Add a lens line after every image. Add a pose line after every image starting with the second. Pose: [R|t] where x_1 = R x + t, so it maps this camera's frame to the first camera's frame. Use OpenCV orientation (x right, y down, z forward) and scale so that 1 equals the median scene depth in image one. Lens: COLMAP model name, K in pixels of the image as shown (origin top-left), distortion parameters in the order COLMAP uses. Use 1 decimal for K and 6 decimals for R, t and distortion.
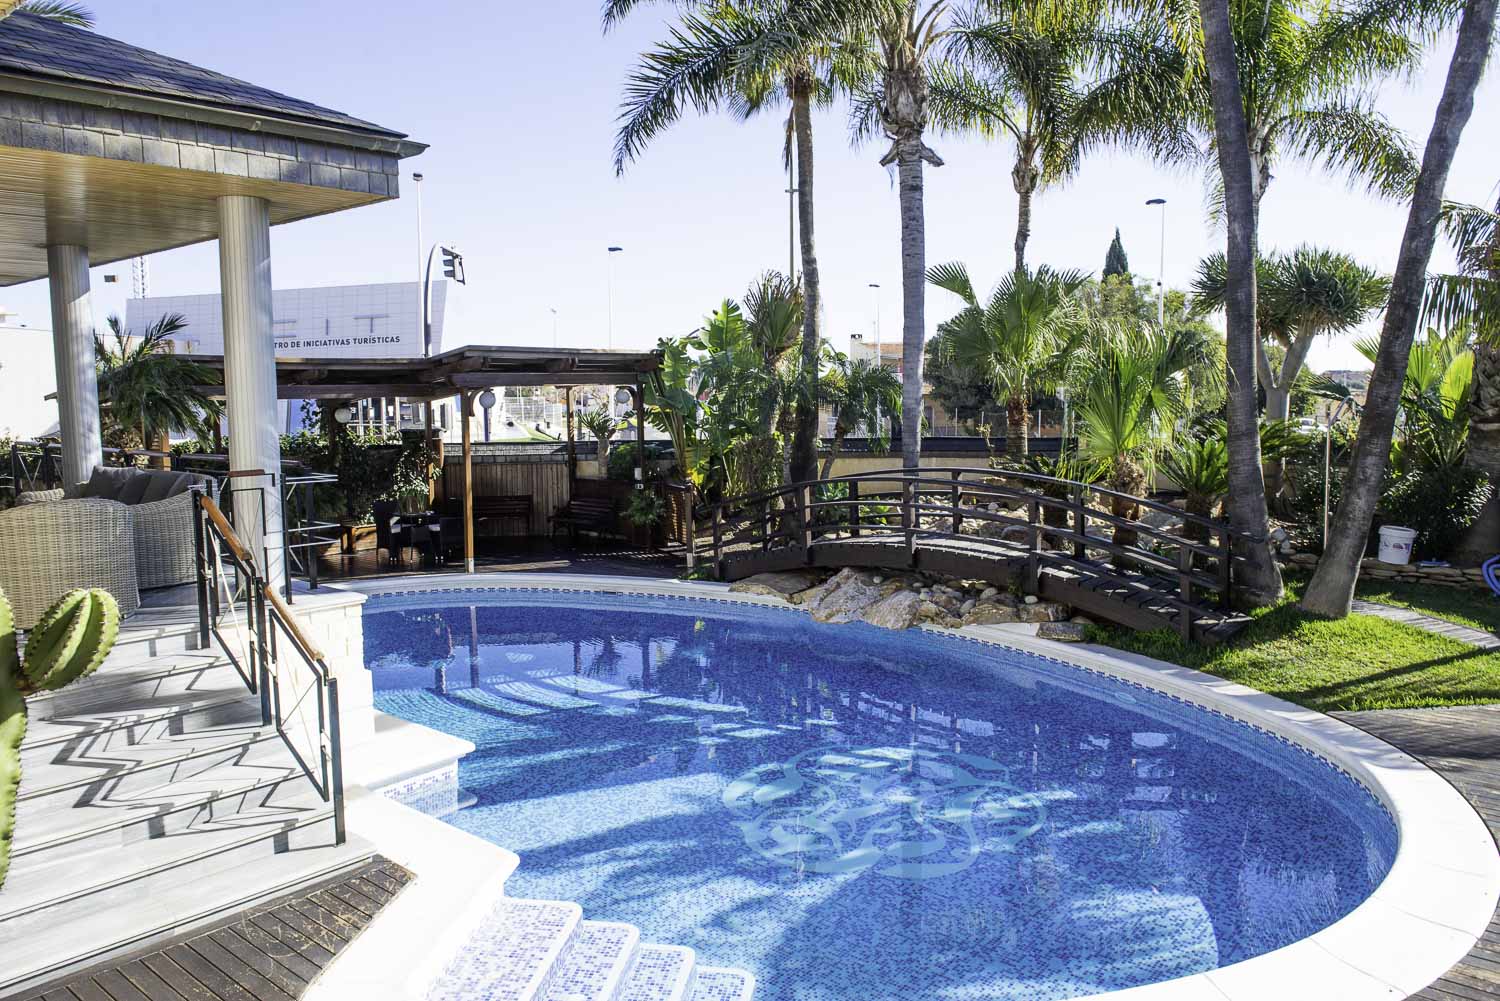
lens RADIAL K [[1058.6, 0, 783.1], [0, 1058.6, 499.9], [0, 0, 1]] dist [-0.019771, -0.004849]
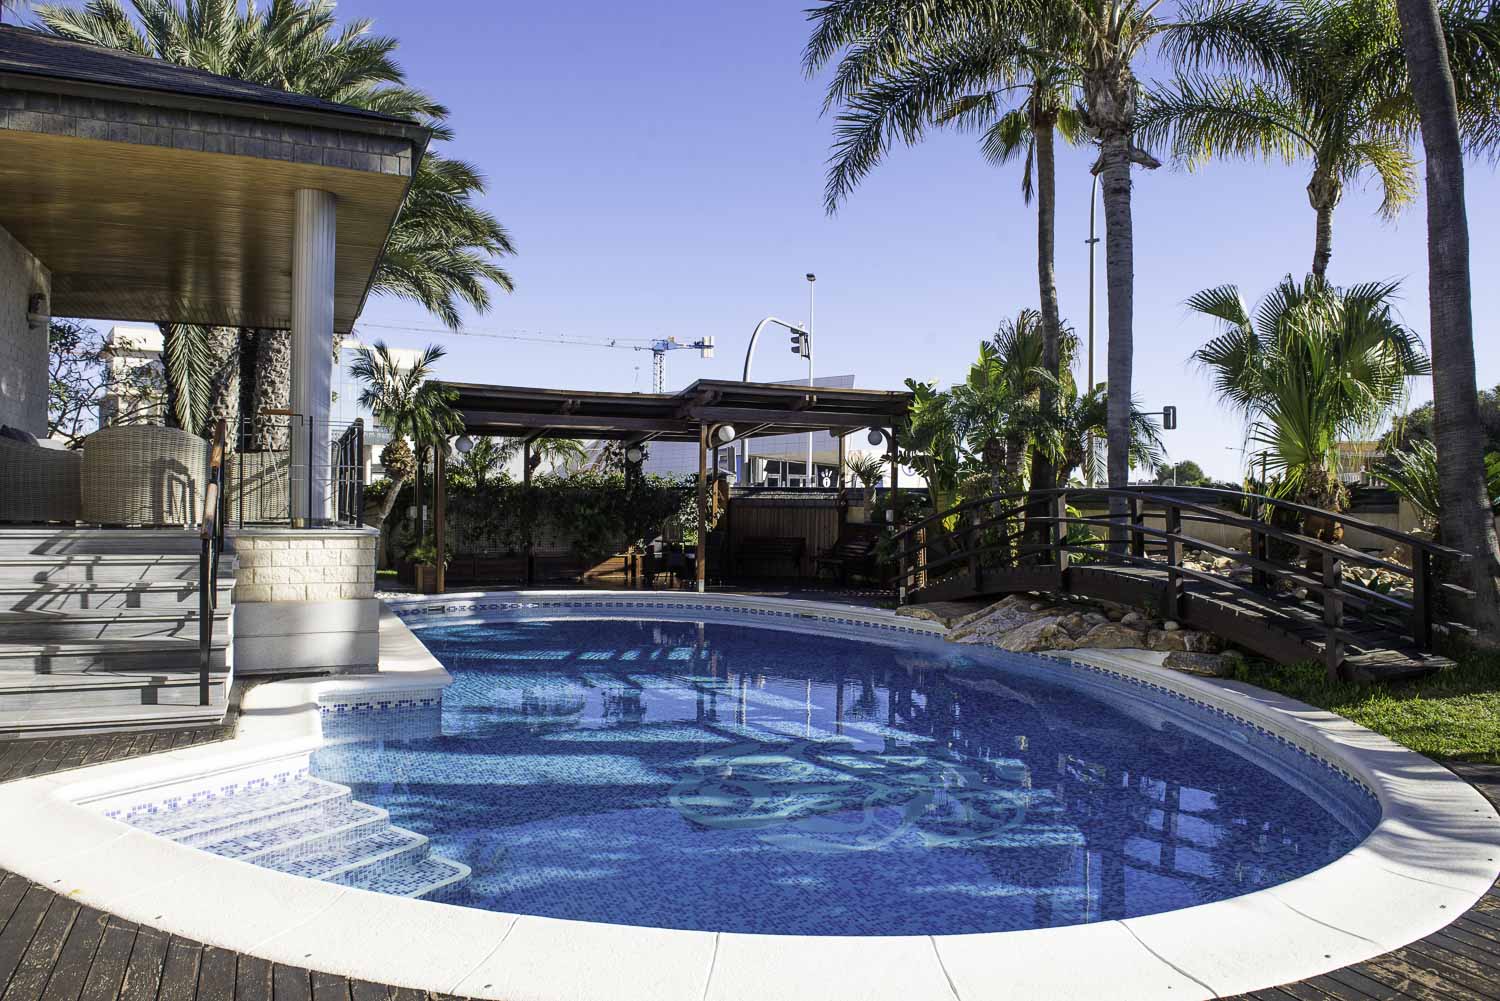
lens RADIAL K [[1014.6, 0, 748.0], [0, 1014.6, 491.3], [0, 0, 1]] dist [-0.026069, -0.004164]
pose [[0.910107, 0.017424, -0.414006, 0.187740], [-0.056402, 0.995026, -0.082109, 0.052596], [0.410516, 0.098079, 0.906563, 0.089168]]
